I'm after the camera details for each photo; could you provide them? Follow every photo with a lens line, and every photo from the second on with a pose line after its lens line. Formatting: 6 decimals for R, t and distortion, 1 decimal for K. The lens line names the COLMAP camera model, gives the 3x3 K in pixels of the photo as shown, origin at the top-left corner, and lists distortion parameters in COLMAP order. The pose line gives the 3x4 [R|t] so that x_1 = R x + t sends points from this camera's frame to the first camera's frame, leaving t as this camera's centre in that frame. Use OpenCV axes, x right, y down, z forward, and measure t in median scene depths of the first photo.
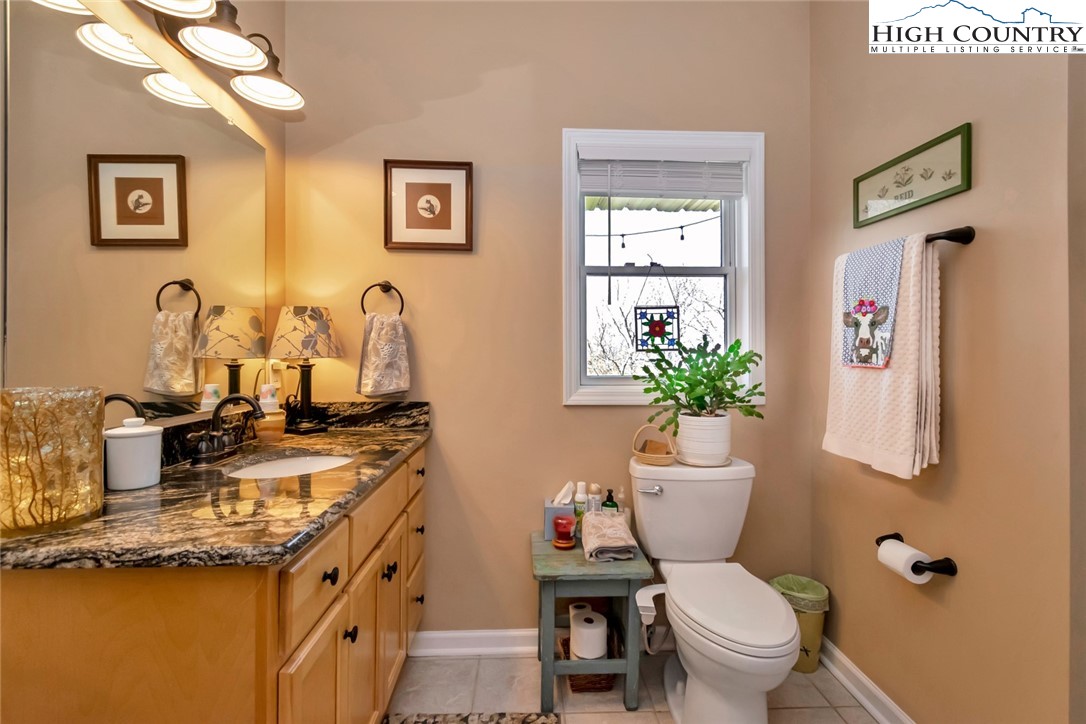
lens RADIAL K [[495.9, 0, 531.5], [0, 495.9, 361.2], [0, 0, 1]] dist [0.005636, -0.004592]
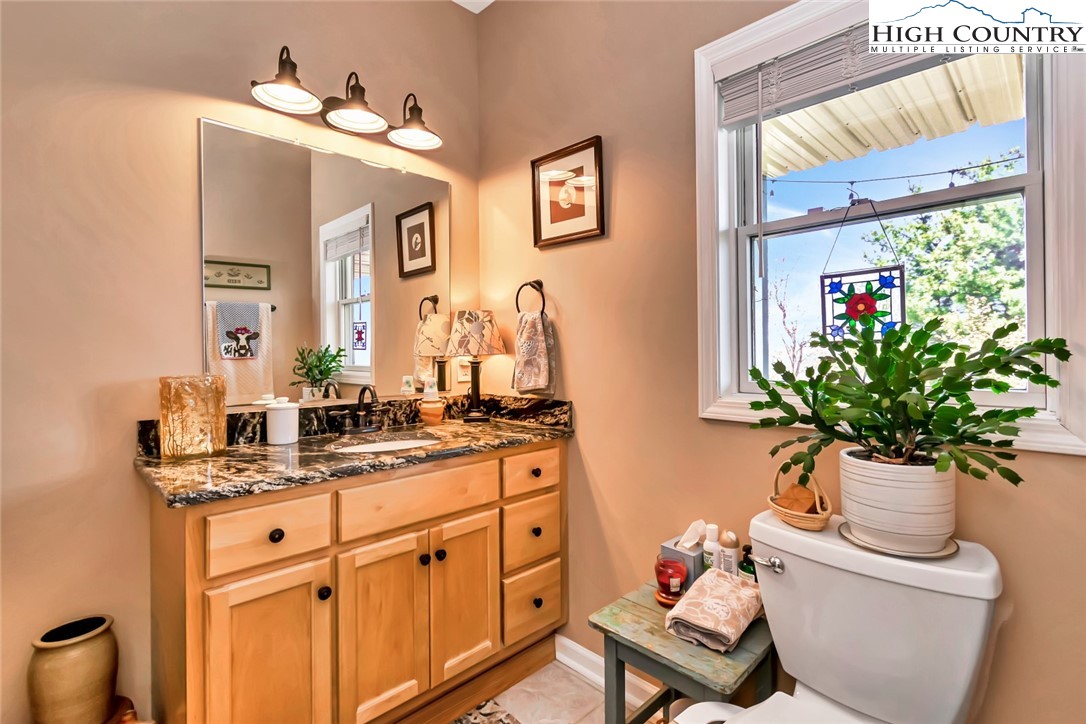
lens RADIAL K [[495.9, 0, 538.9], [0, 495.9, 357.9], [0, 0, 1]] dist [0.005636, -0.004592]
pose [[0.683359, 0.002685, -0.730077, 0.451653], [-0.001451, 0.999996, 0.002320, -0.003800], [0.730081, -0.000527, 0.683361, 0.308315]]
